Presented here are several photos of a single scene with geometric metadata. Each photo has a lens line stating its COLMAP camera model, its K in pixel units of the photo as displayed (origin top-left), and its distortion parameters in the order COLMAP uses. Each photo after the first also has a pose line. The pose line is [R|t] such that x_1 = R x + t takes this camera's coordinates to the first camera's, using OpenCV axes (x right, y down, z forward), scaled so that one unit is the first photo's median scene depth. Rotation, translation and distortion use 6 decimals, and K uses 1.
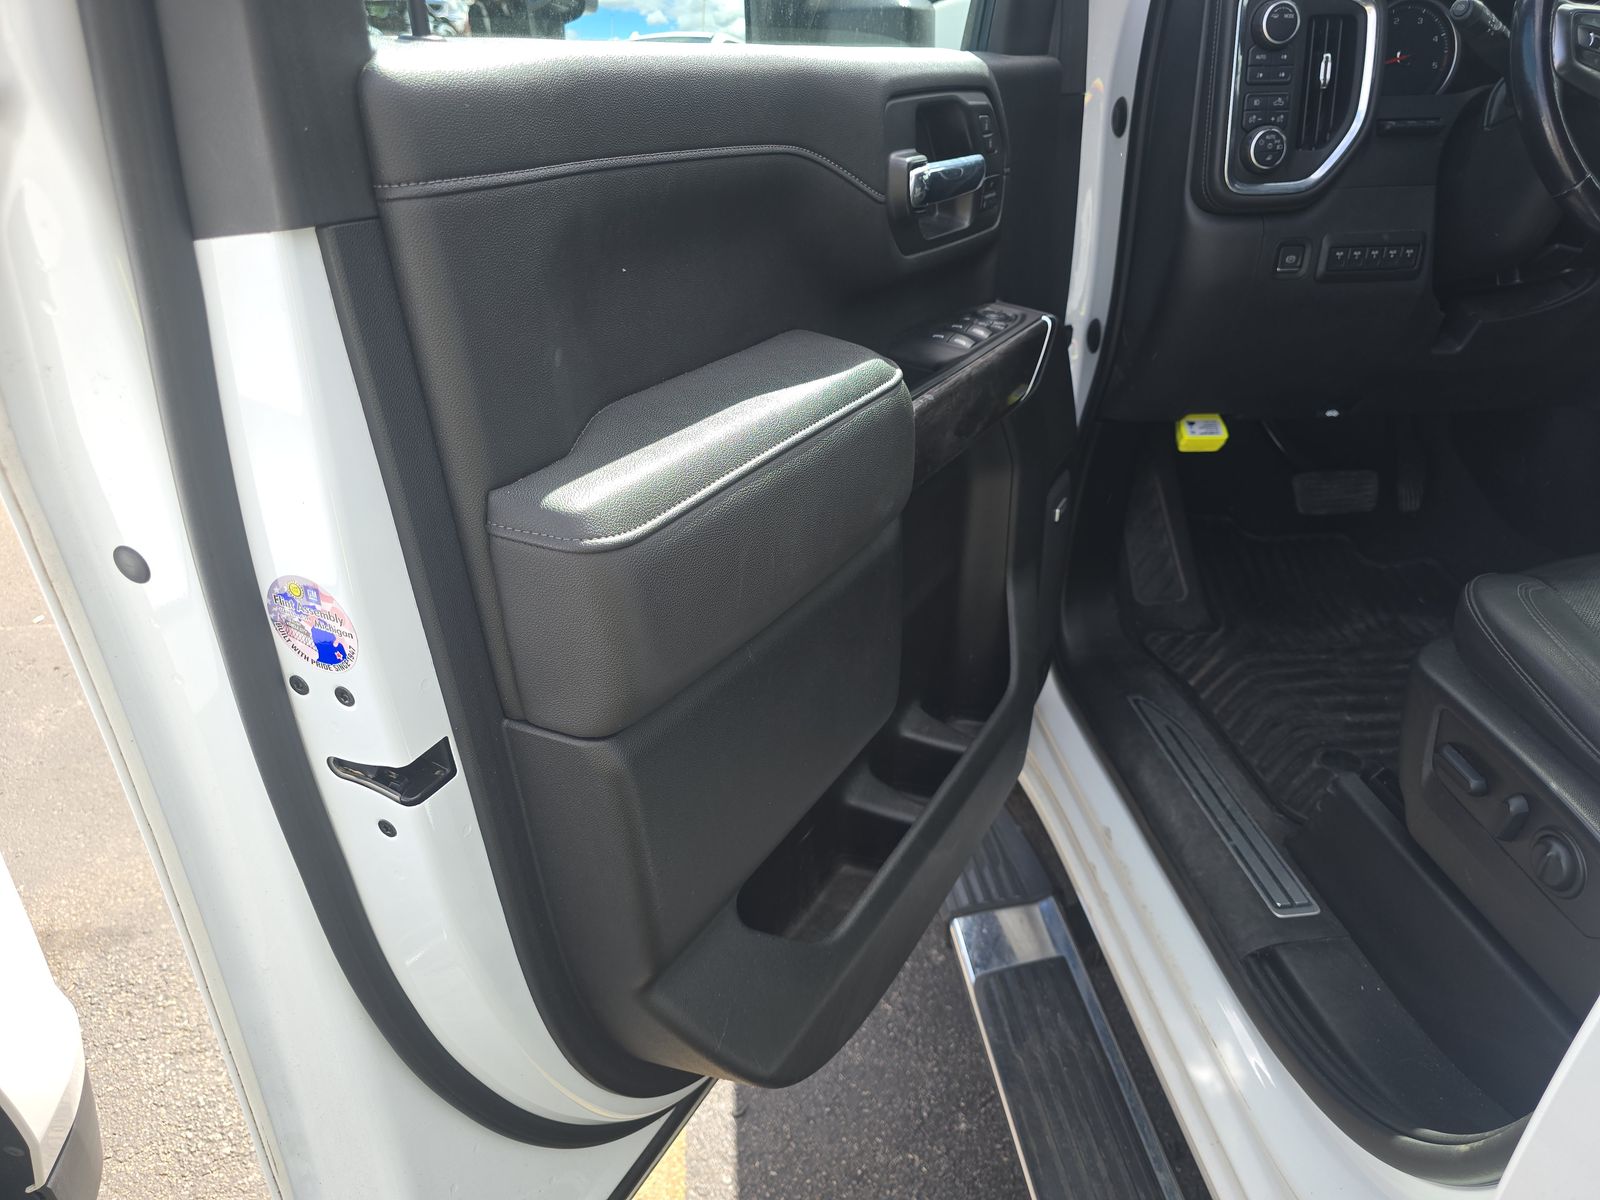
lens RADIAL K [[1115.2, 0, 800.0], [0, 1115.2, 600.0], [0, 0, 1]] dist [0.002394, -0.005022]
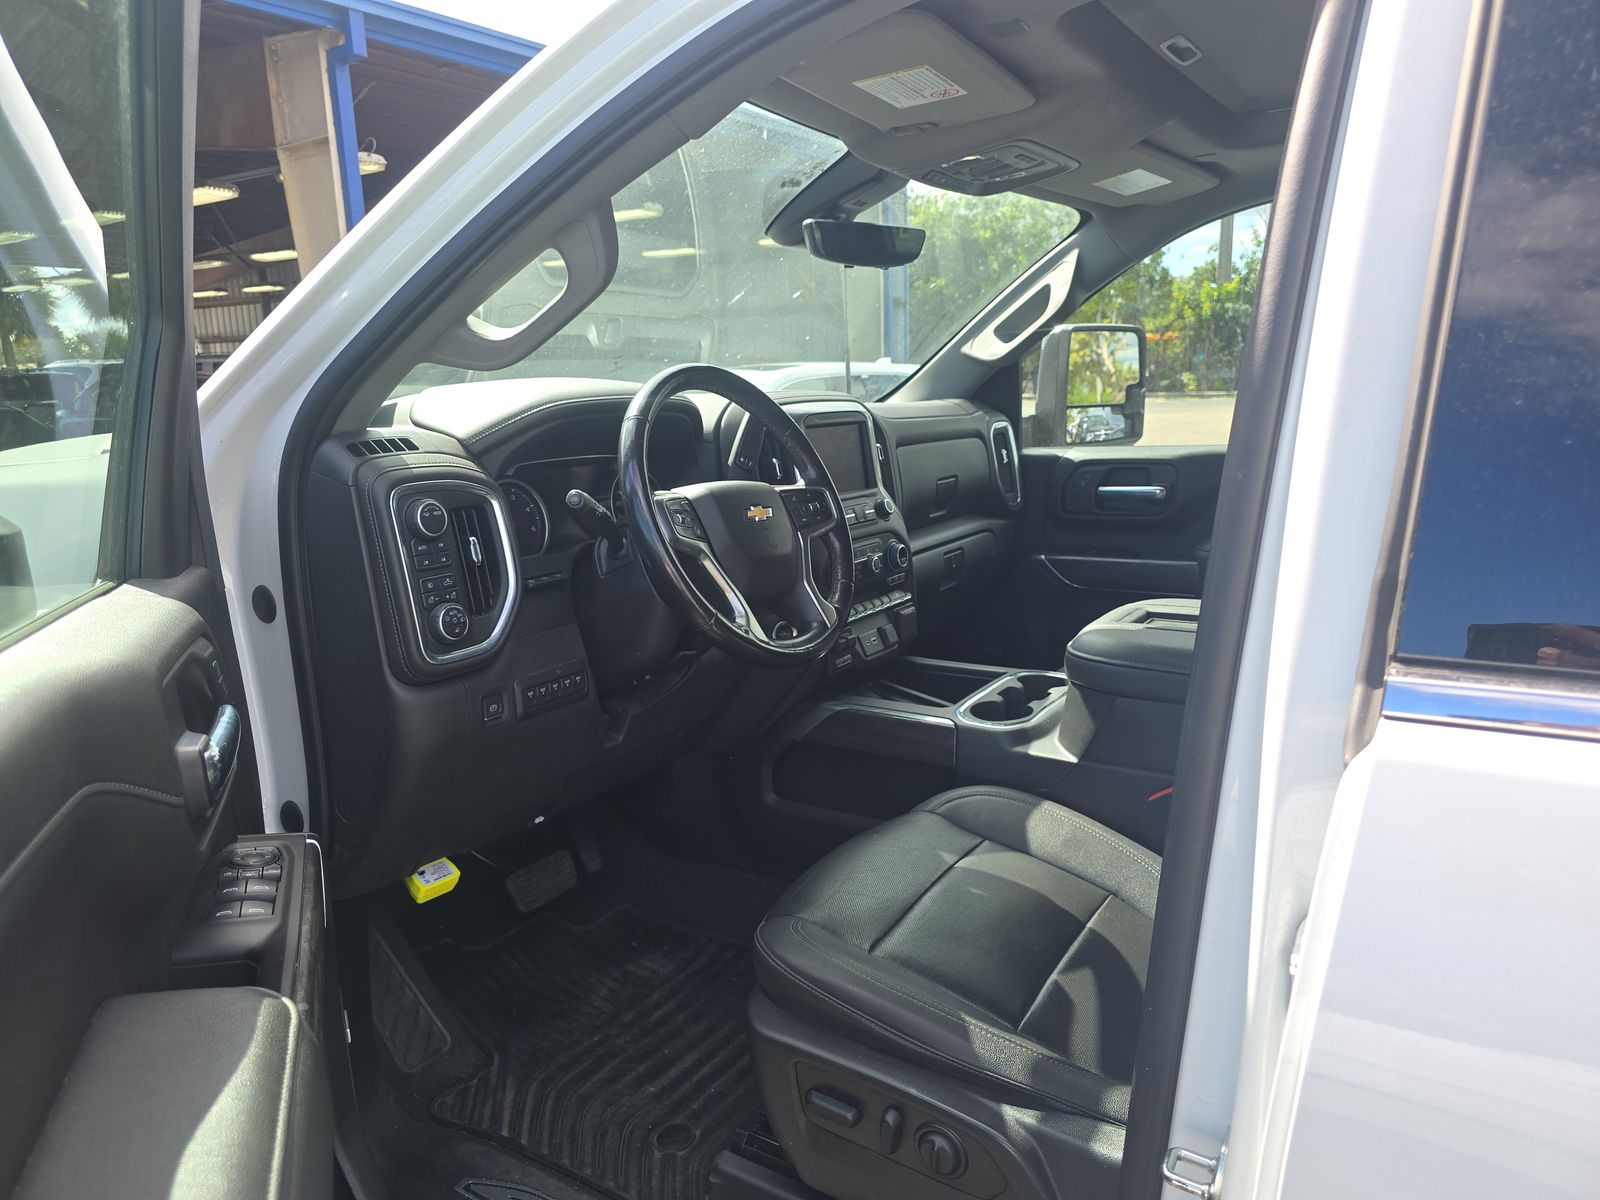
lens RADIAL K [[1092.5, 0, 794.3], [0, 1092.5, 557.4], [0, 0, 1]] dist [0.000404, 0.001510]
pose [[0.626095, -0.133726, 0.768194, -0.173288], [0.385515, 0.909437, -0.155890, -0.160784], [-0.677778, 0.393752, 0.620947, 0.085347]]
